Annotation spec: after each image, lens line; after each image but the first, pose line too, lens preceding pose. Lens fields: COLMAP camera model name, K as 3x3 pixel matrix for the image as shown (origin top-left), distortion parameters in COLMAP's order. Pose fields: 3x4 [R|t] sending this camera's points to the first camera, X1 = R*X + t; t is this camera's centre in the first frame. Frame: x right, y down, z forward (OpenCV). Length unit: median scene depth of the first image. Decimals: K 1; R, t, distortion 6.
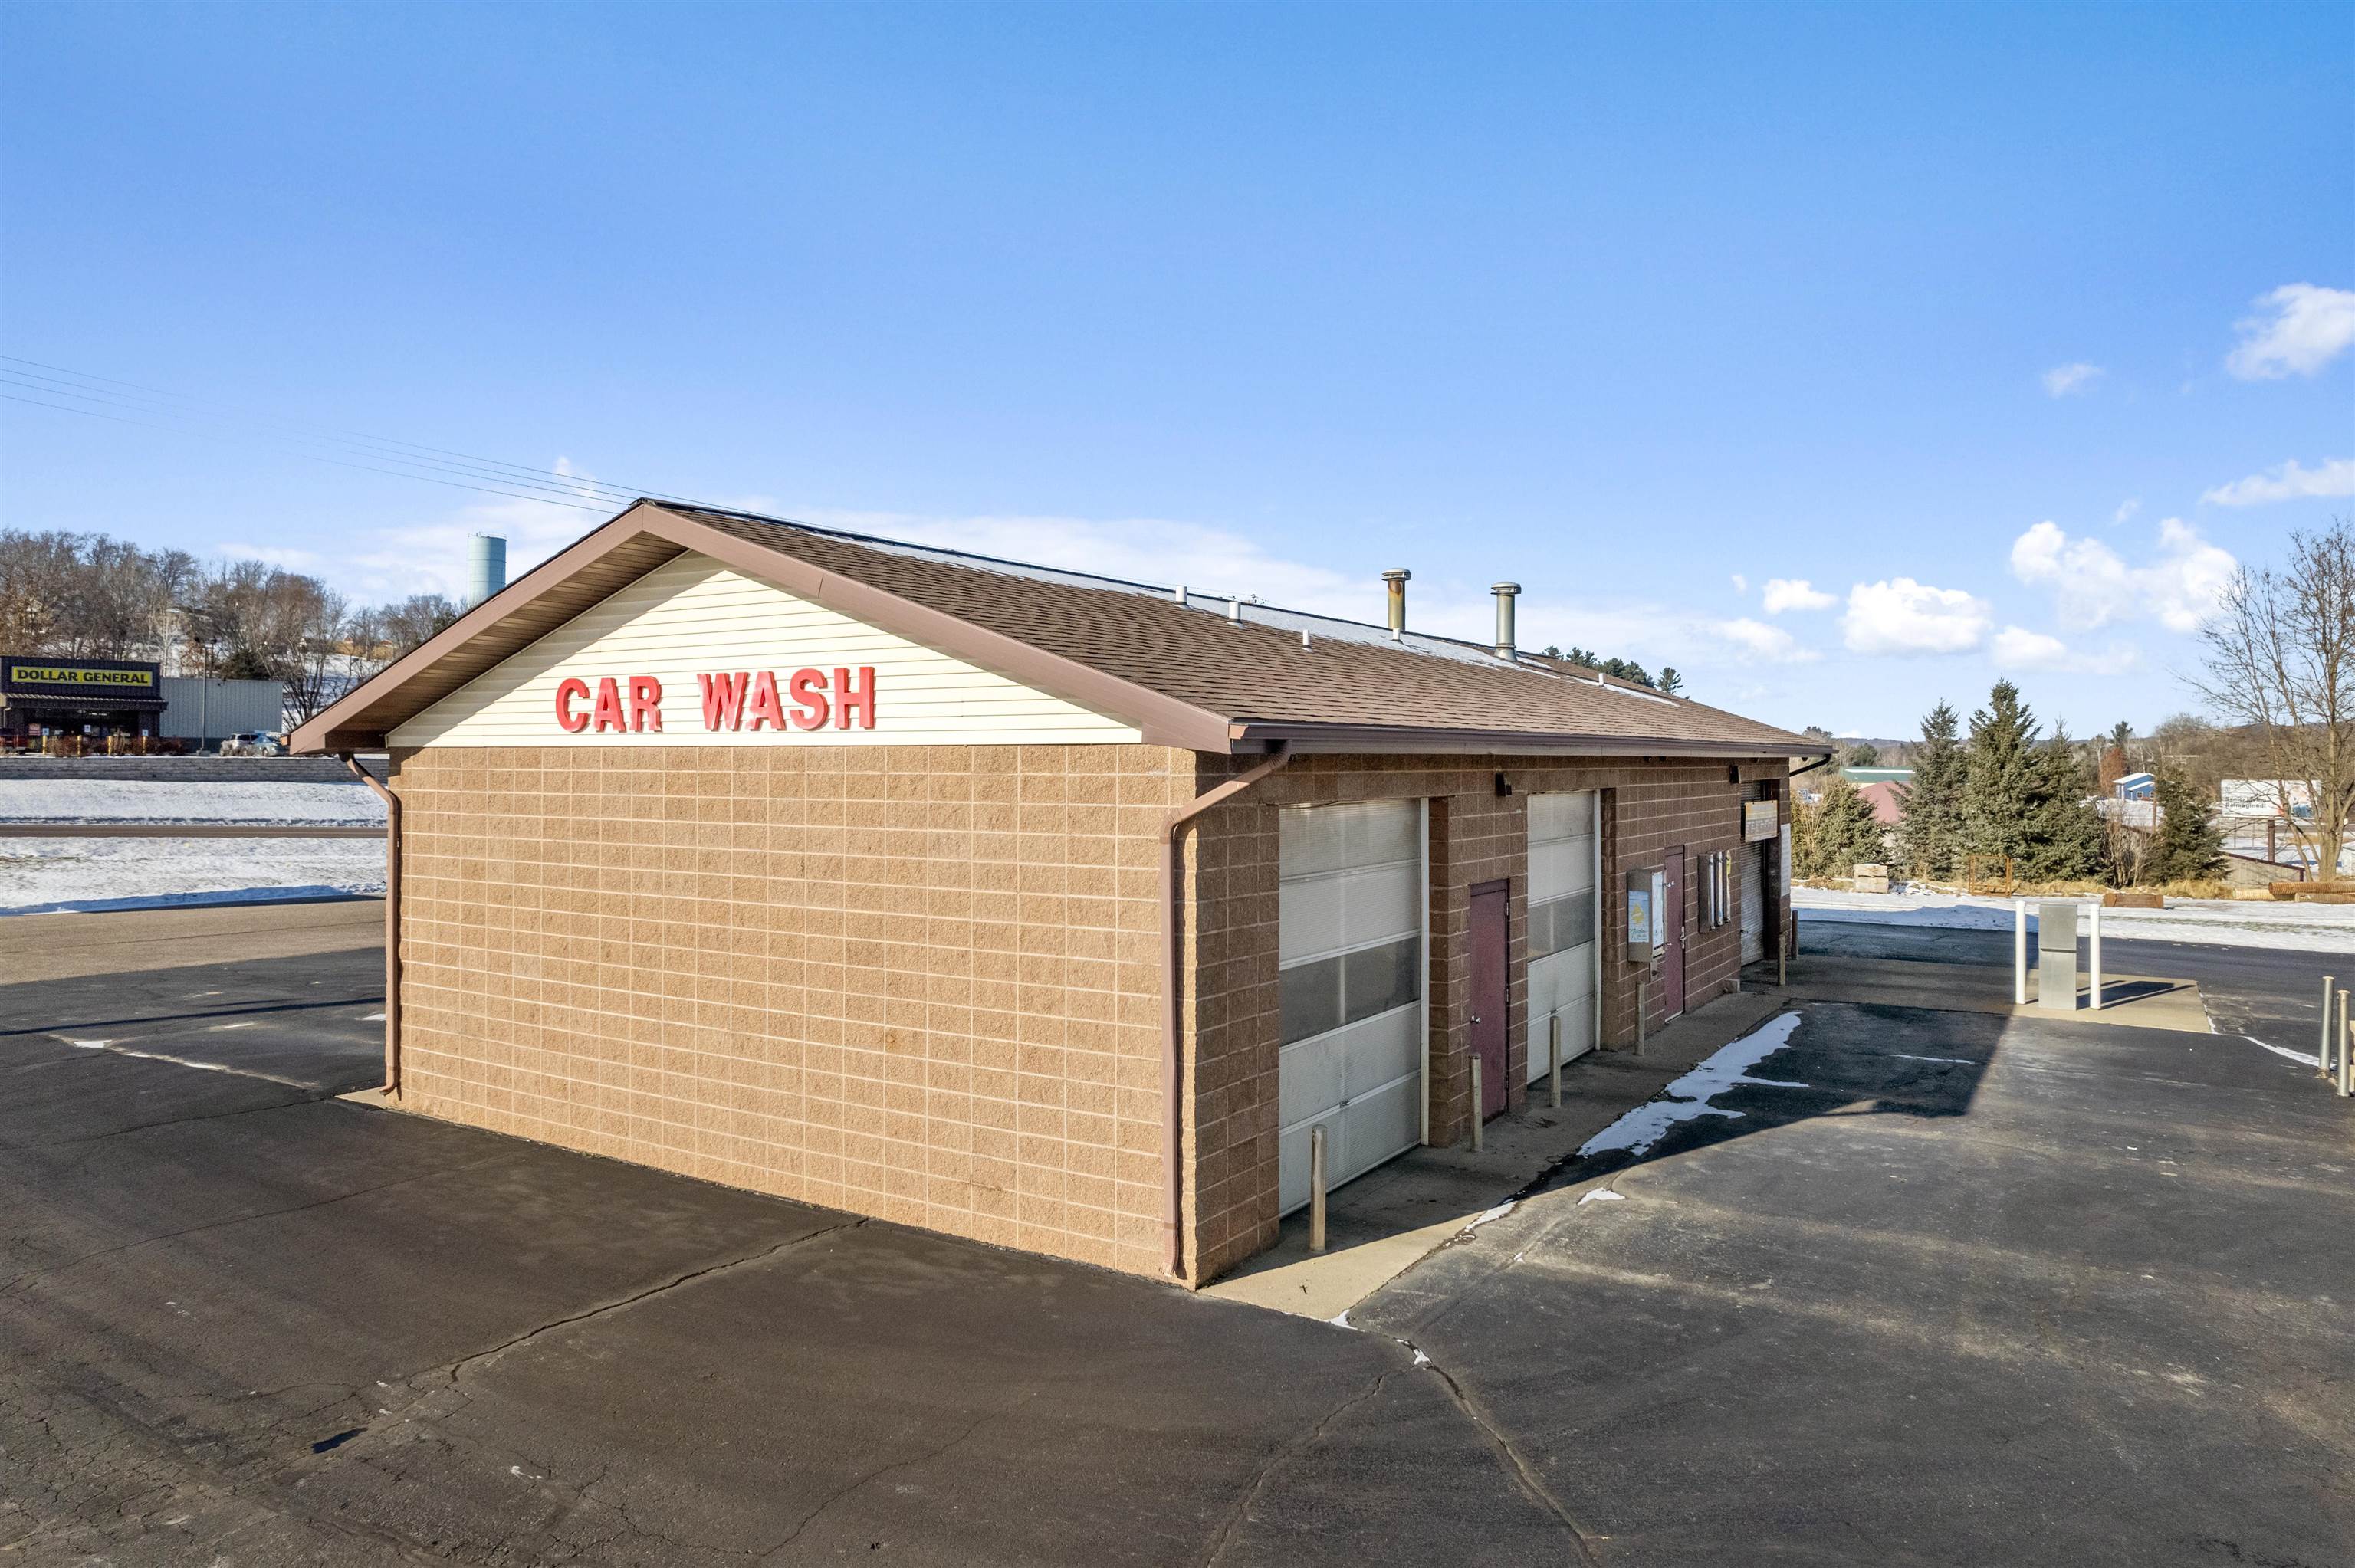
lens RADIAL K [[1533.4, 0, 1174.7], [0, 1533.4, 737.3], [0, 0, 1]] dist [-0.069227, 0.058040]
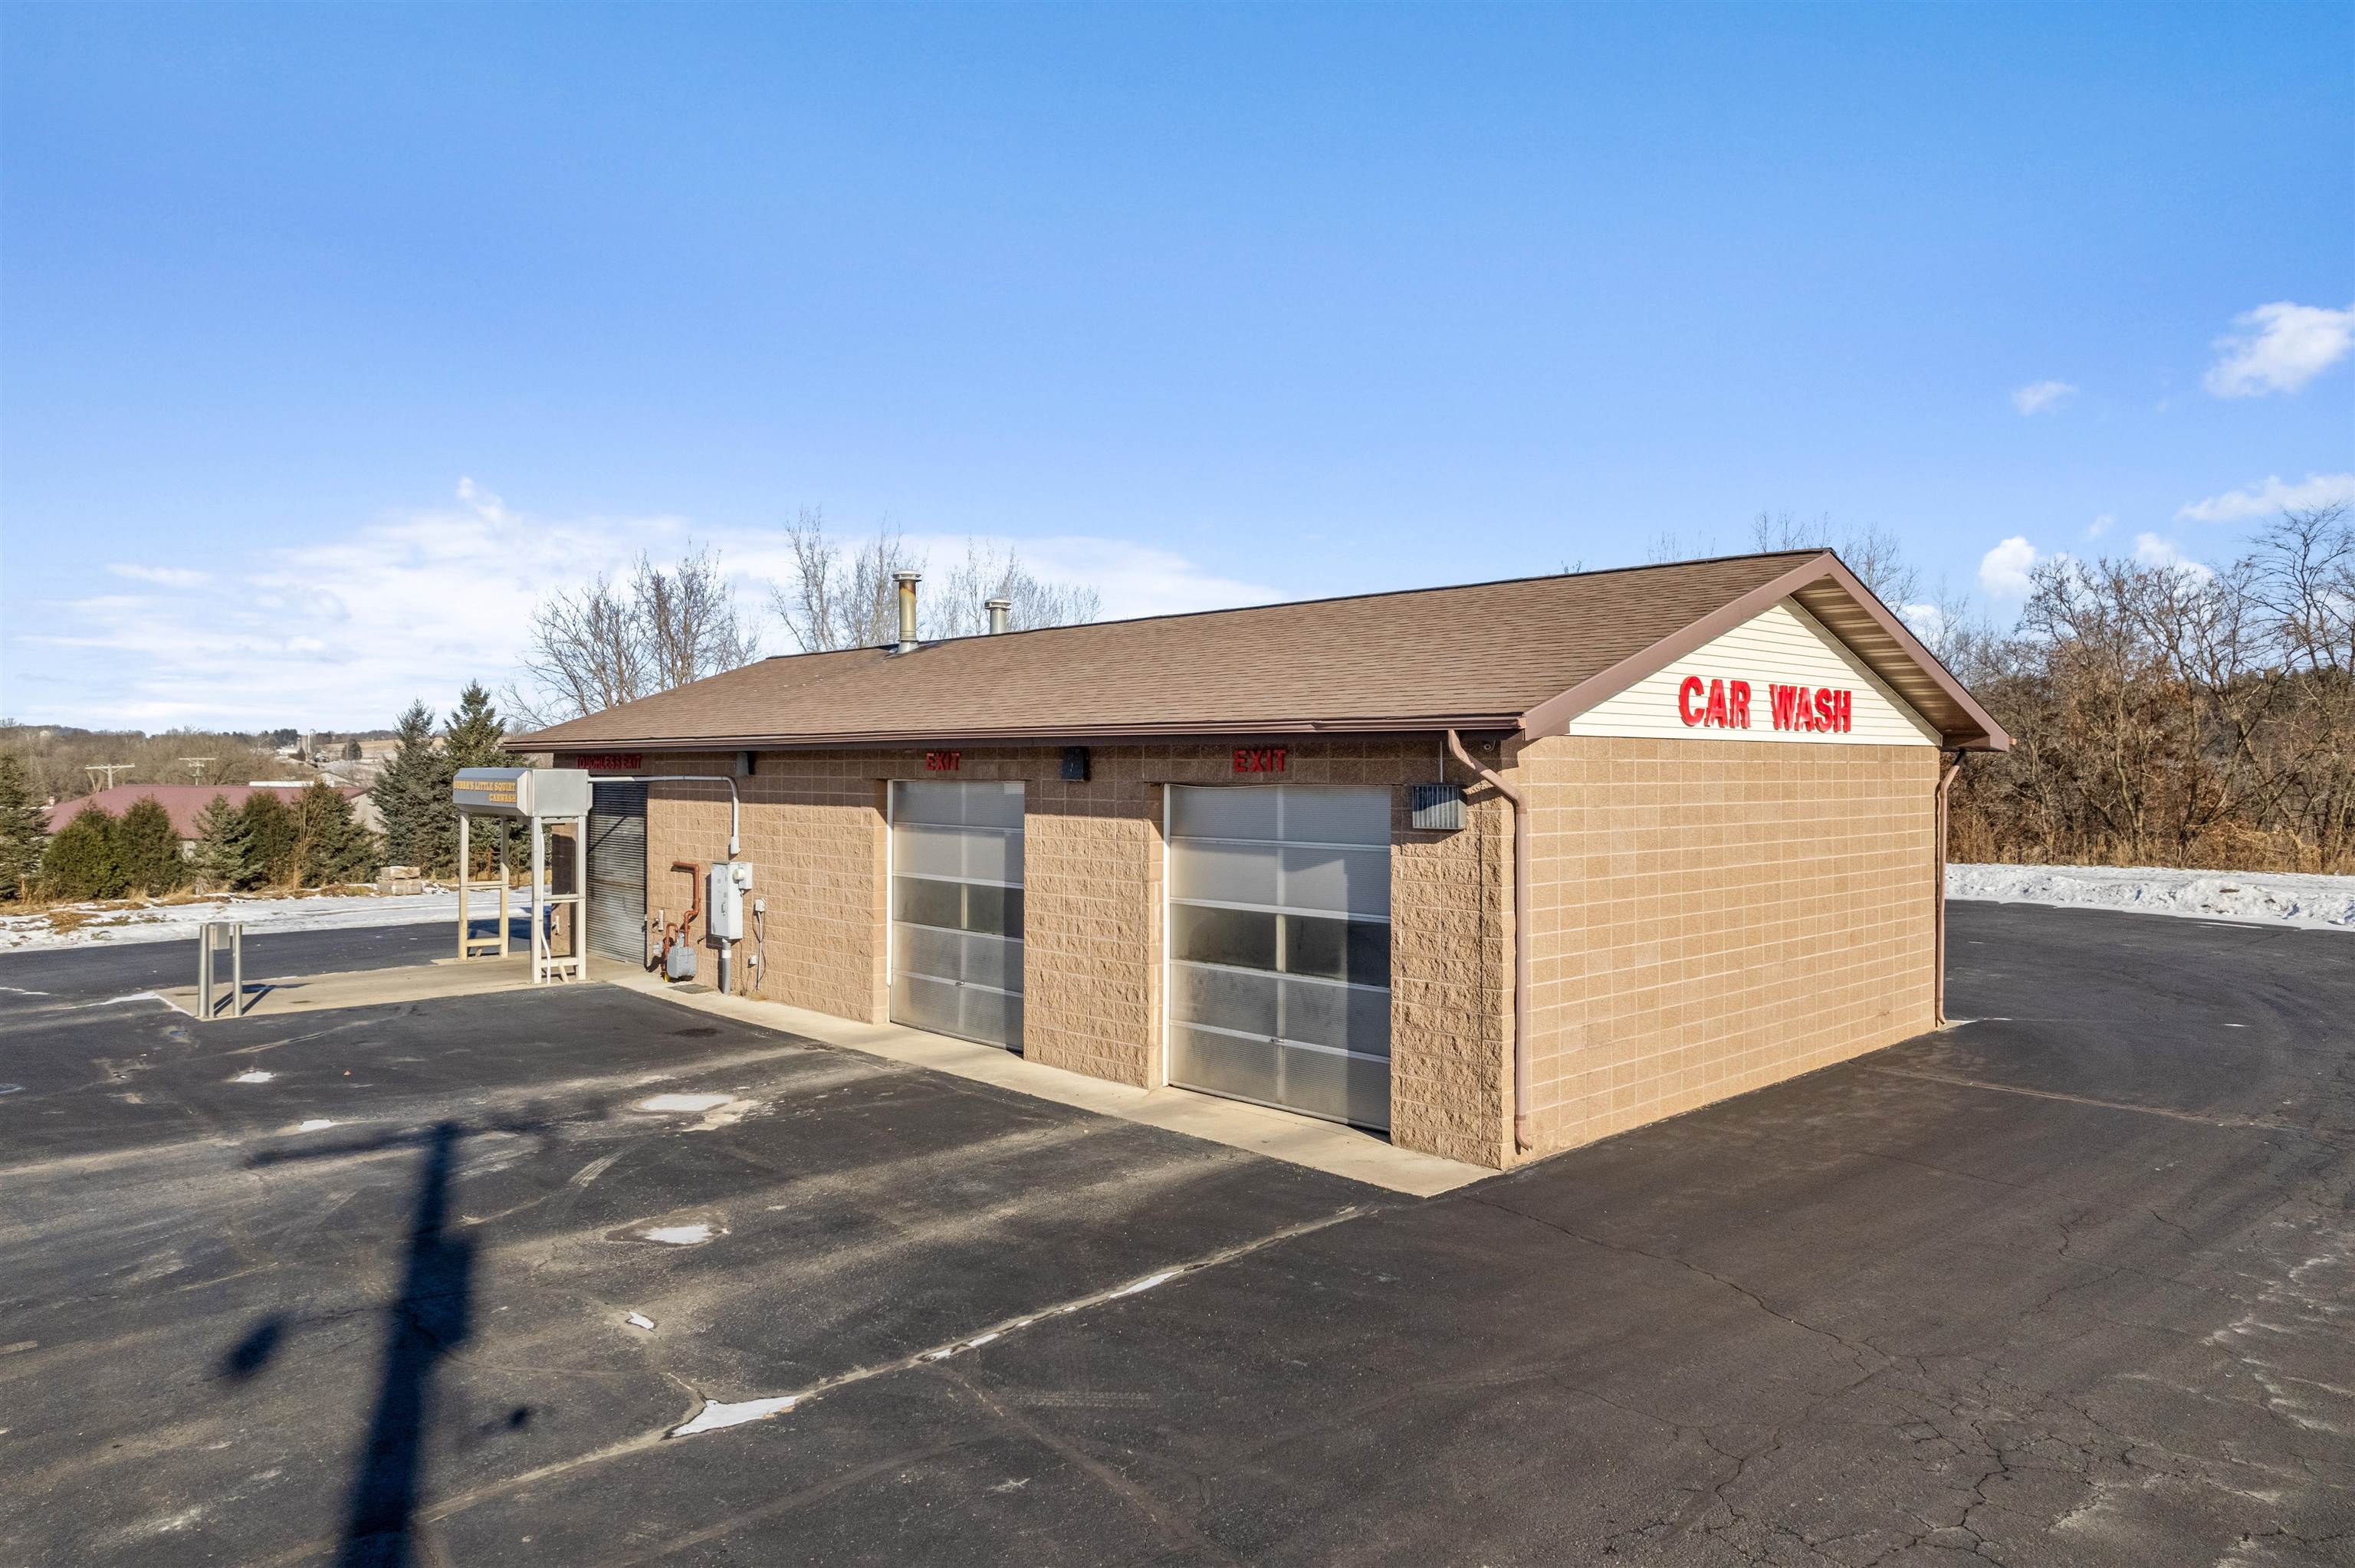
lens RADIAL K [[1538.9, 0, 1177.5], [0, 1538.9, 784.0], [0, 0, 1]] dist [-0.081237, 0.084978]
pose [[0.249704, -0.012462, 0.968242, -1.582313], [-0.015644, 0.999735, 0.016901, 0.026276], [-0.968196, -0.019367, 0.249442, 1.111382]]
